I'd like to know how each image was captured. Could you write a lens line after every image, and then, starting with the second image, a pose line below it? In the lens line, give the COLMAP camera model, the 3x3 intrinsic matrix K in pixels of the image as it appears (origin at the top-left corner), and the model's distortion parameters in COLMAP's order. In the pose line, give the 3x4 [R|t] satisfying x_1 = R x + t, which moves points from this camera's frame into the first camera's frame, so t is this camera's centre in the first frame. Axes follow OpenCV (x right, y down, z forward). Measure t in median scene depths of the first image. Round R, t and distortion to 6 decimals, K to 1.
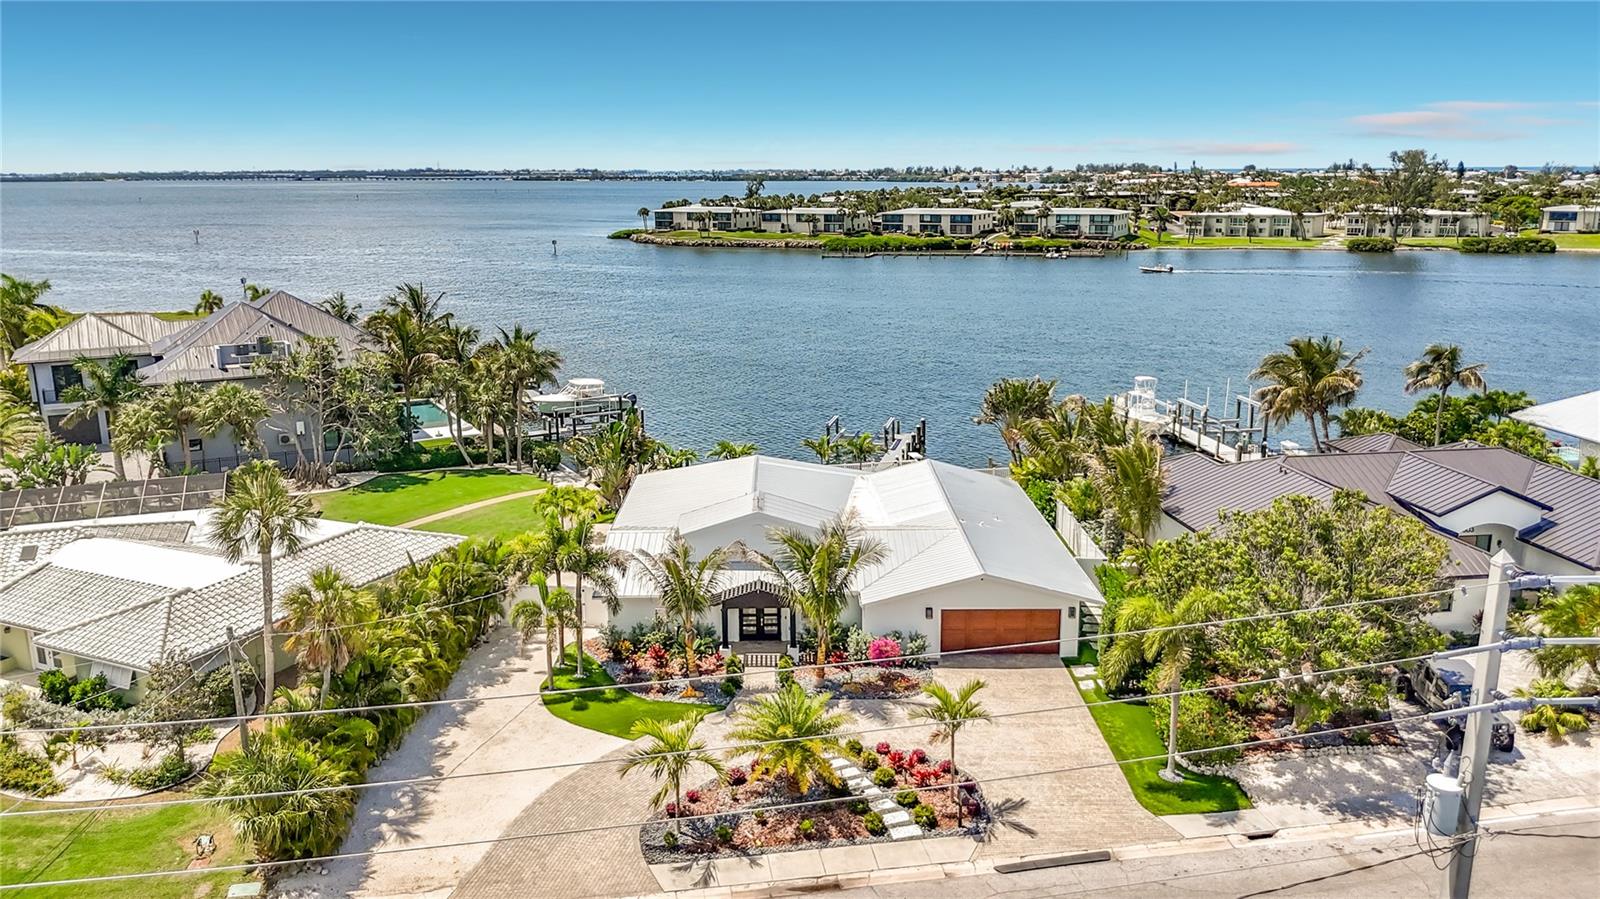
lens RADIAL K [[1197.1, 0, 800.4], [0, 1197.1, 447.3], [0, 0, 1]] dist [0.054267, -0.068895]
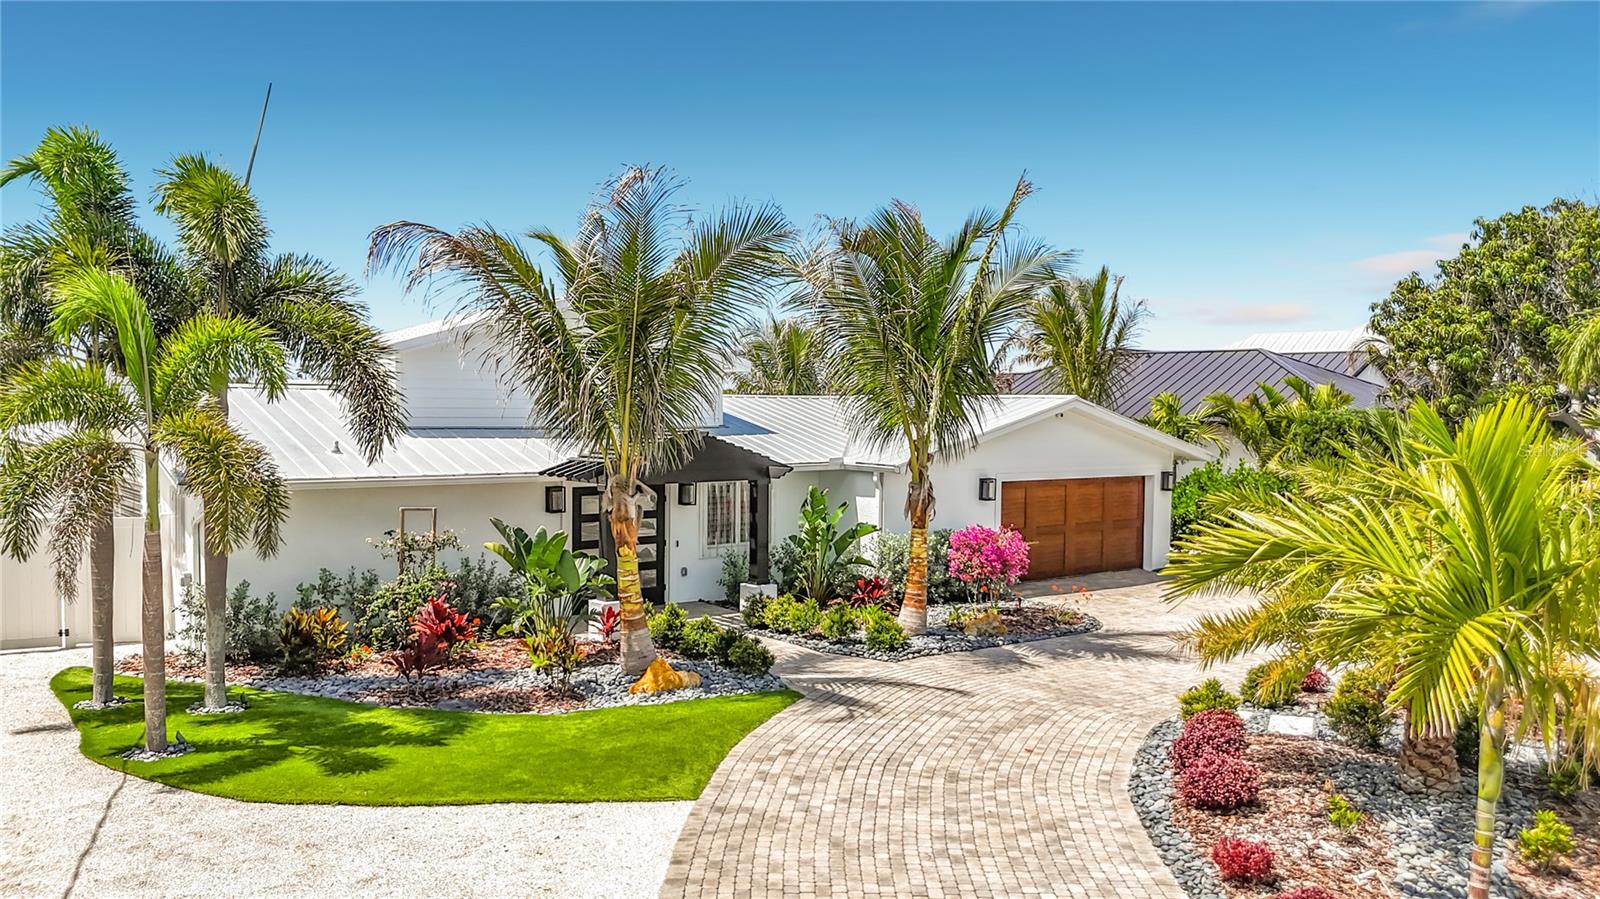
lens RADIAL K [[1219.8, 0, 801.6], [0, 1219.8, 480.1], [0, 0, 1]] dist [0.025805, -0.038690]
pose [[0.790349, -0.027290, 0.612049, -0.231945], [0.128625, 0.984134, -0.122216, 0.176726], [-0.599003, 0.175318, 0.781319, 0.643969]]
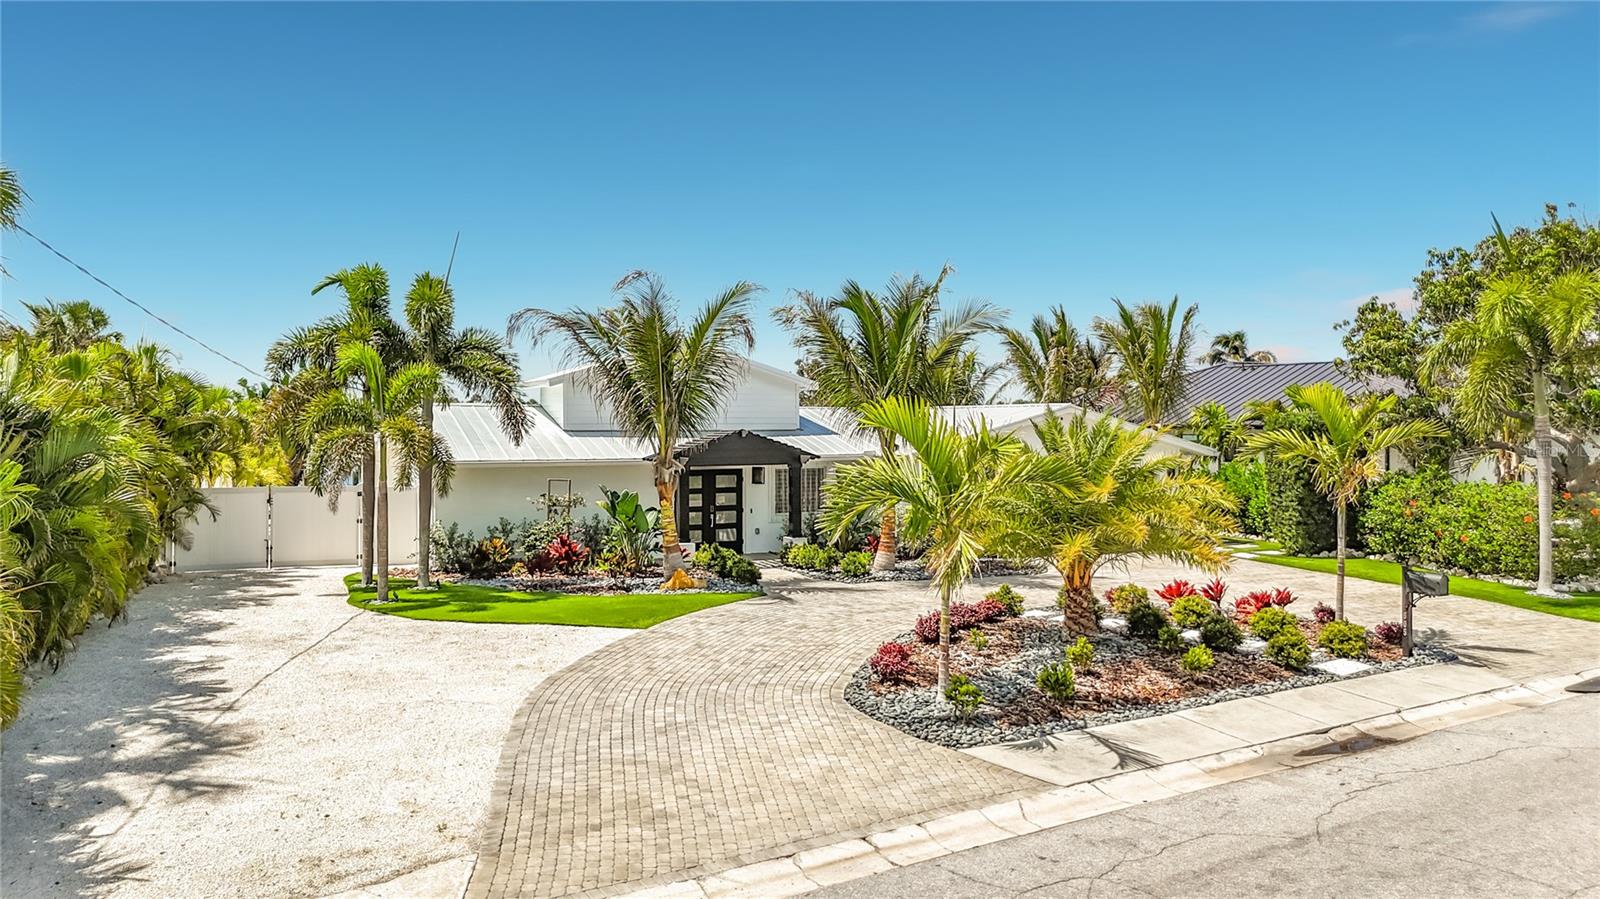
lens RADIAL K [[1196.1, 0, 801.0], [0, 1196.1, 449.9], [0, 0, 1]] dist [0.091761, -0.157578]
pose [[0.915287, -0.008228, 0.402719, -0.223736], [0.090917, 0.978211, -0.186645, 0.223369], [-0.392409, 0.207448, 0.896092, 0.461544]]
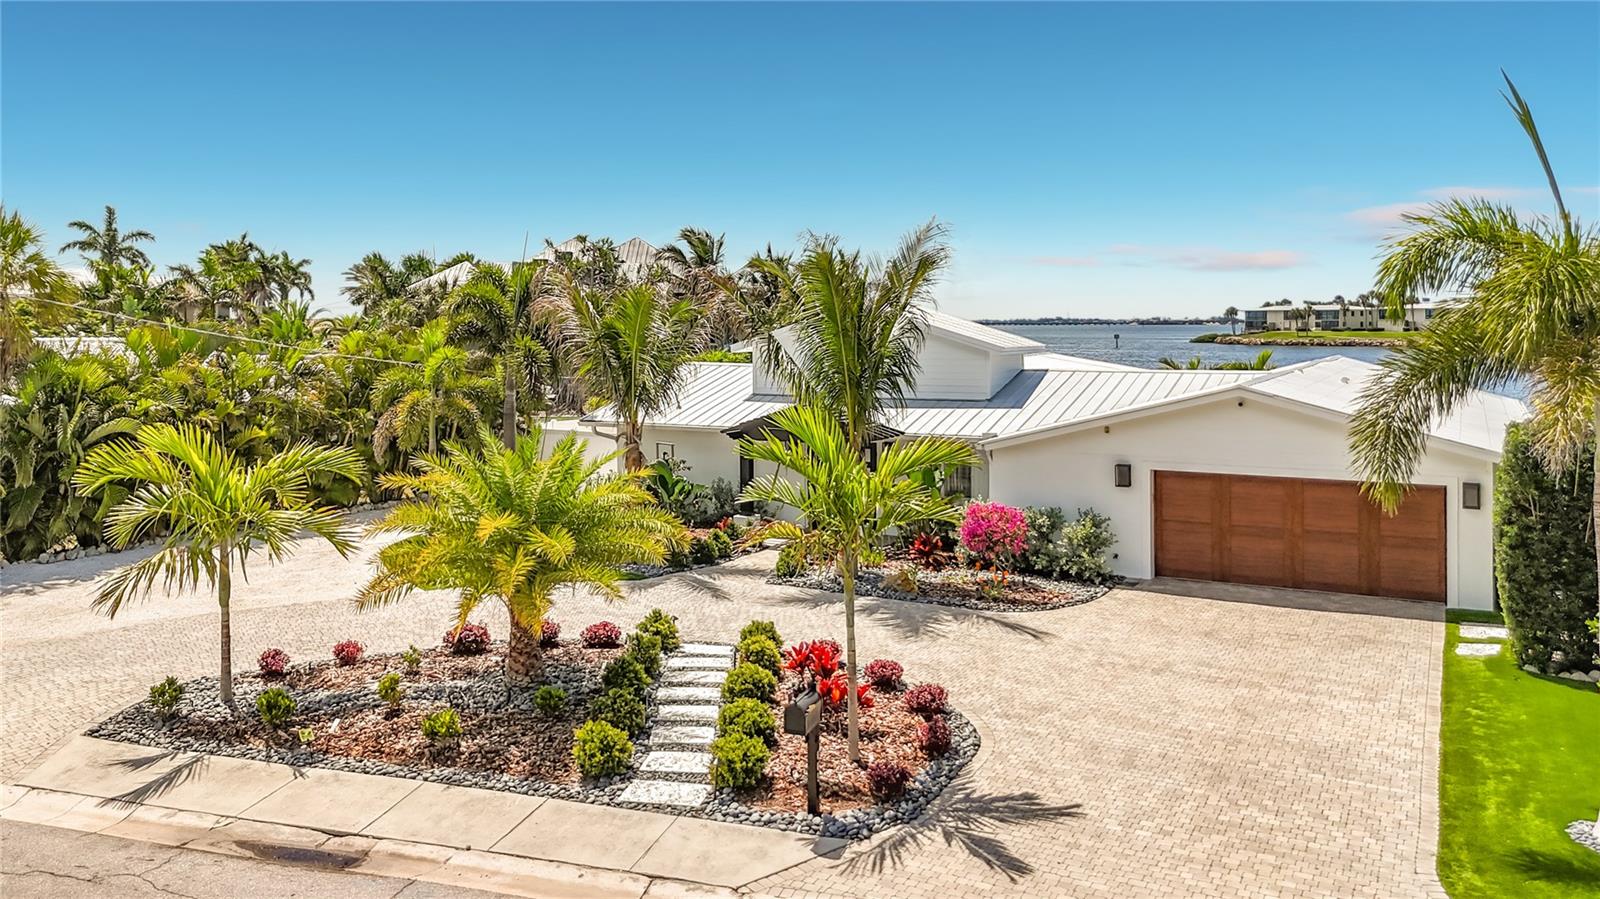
lens RADIAL K [[1252.9, 0, 798.9], [0, 1252.9, 356.0], [0, 0, 1]] dist [0.041399, -0.008119]
pose [[0.878562, 0.014957, -0.477394, 0.221572], [-0.108652, 0.979563, -0.169266, 0.182859], [0.465106, 0.200580, 0.862232, 0.484571]]
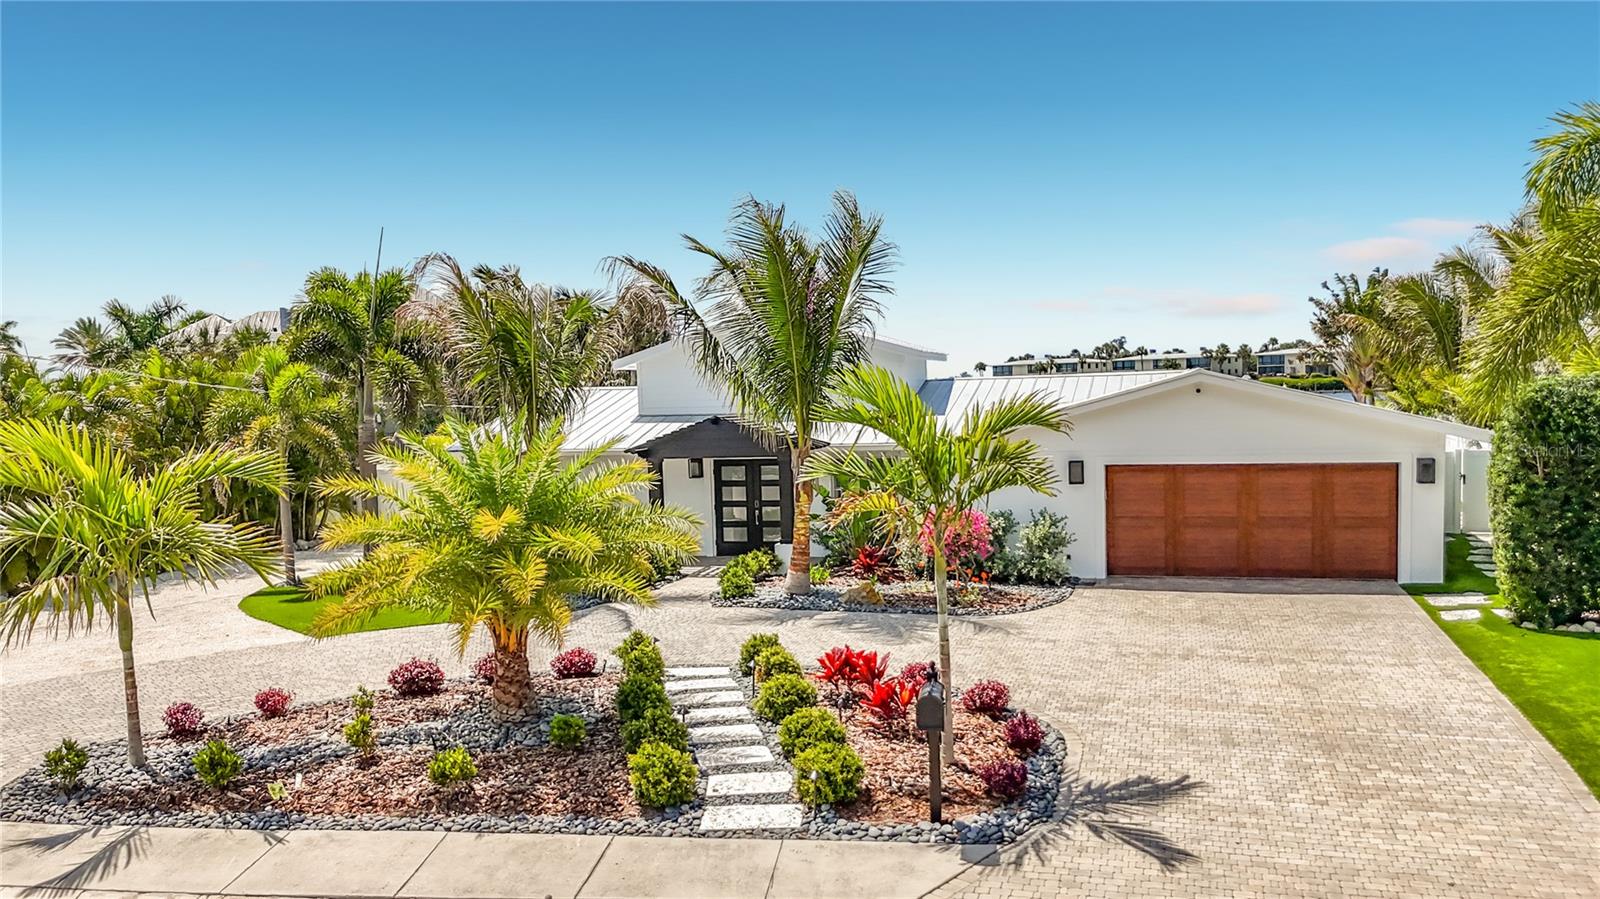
lens RADIAL K [[1249.9, 0, 798.0], [0, 1249.9, 507.9], [0, 0, 1]] dist [0.041933, -0.071351]
pose [[0.954986, 0.004664, -0.296614, 0.141612], [-0.041475, 0.992155, -0.117934, 0.203454], [0.293737, 0.124927, 0.947688, 0.503299]]
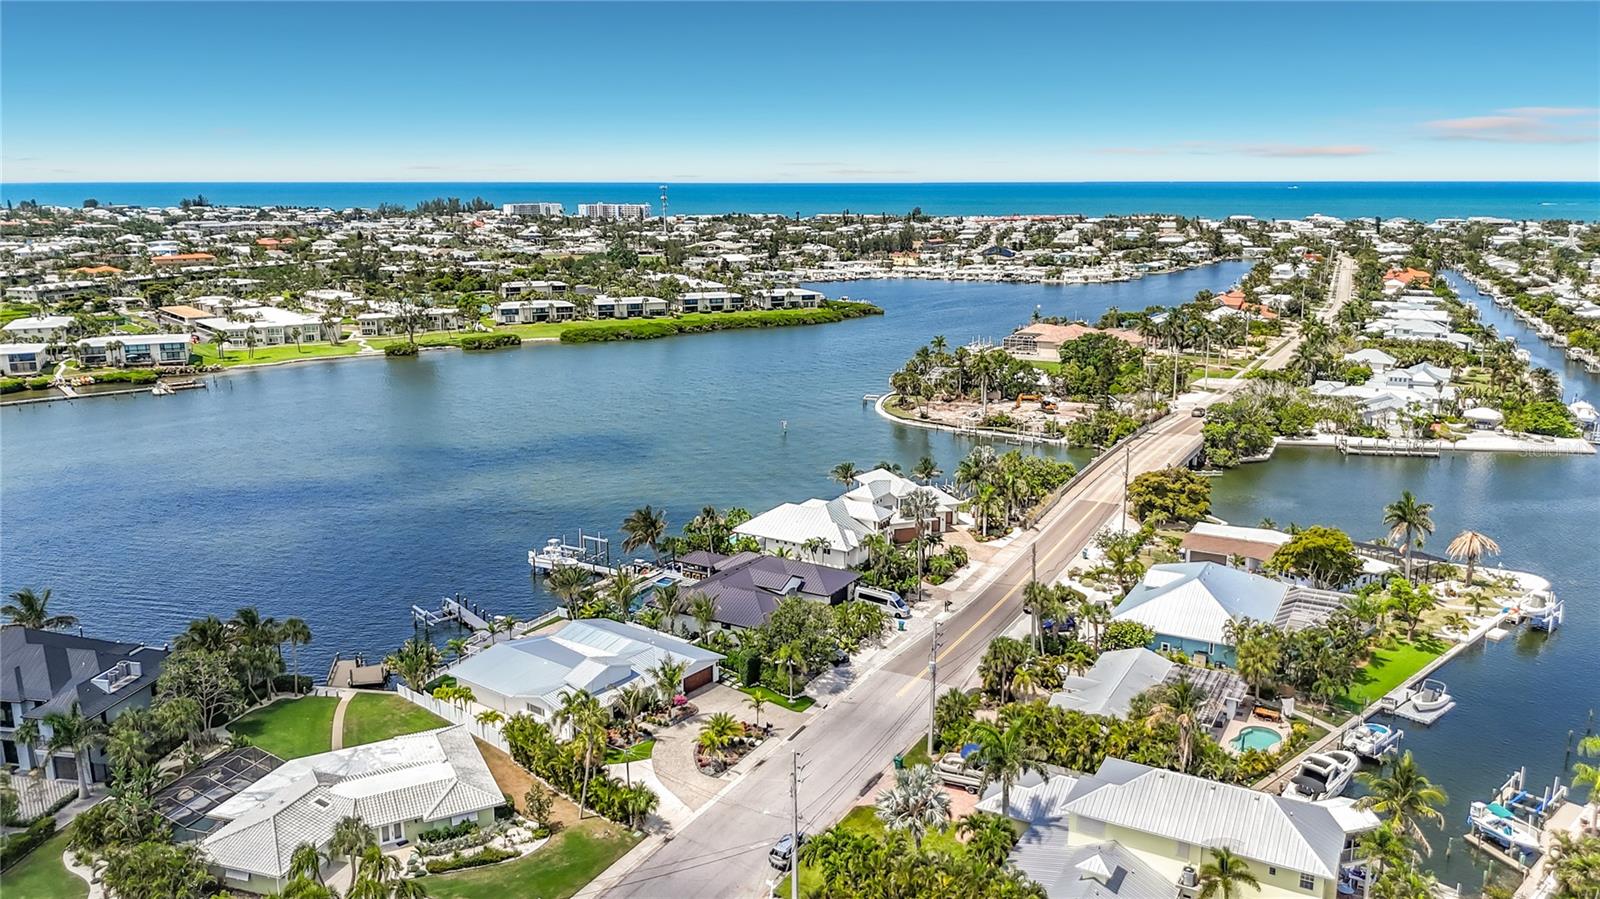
lens RADIAL K [[1196.1, 0, 801.0], [0, 1196.1, 449.9], [0, 0, 1]] dist [0.091761, -0.157578]
pose [[0.624562, -0.167528, 0.762795, -1.558778], [0.174815, 0.981927, 0.072520, -0.475467], [-0.761158, 0.088055, 0.642561, -0.870991]]
